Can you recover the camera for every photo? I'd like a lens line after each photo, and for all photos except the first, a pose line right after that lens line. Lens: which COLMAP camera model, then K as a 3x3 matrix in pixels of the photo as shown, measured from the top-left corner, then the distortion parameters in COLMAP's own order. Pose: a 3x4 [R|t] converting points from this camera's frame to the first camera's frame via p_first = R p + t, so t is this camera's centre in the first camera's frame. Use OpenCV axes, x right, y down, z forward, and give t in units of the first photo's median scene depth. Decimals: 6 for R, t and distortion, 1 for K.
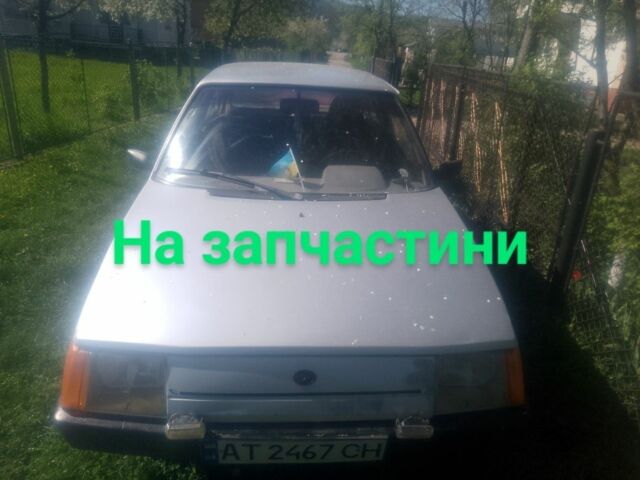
lens RADIAL K [[460.5, 0, 321.4], [0, 460.5, 207.1], [0, 0, 1]] dist [-0.005733, 0.002692]
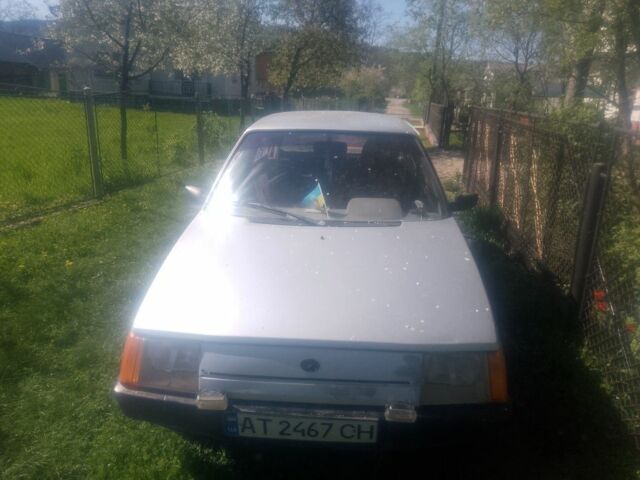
lens RADIAL K [[460.5, 0, 321.4], [0, 460.5, 207.1], [0, 0, 1]] dist [-0.005733, 0.002692]
pose [[0.991743, -0.000566, -0.128237, 0.078524], [-0.011700, 0.995420, -0.094878, 0.037845], [0.127704, 0.095595, 0.987195, -0.119512]]
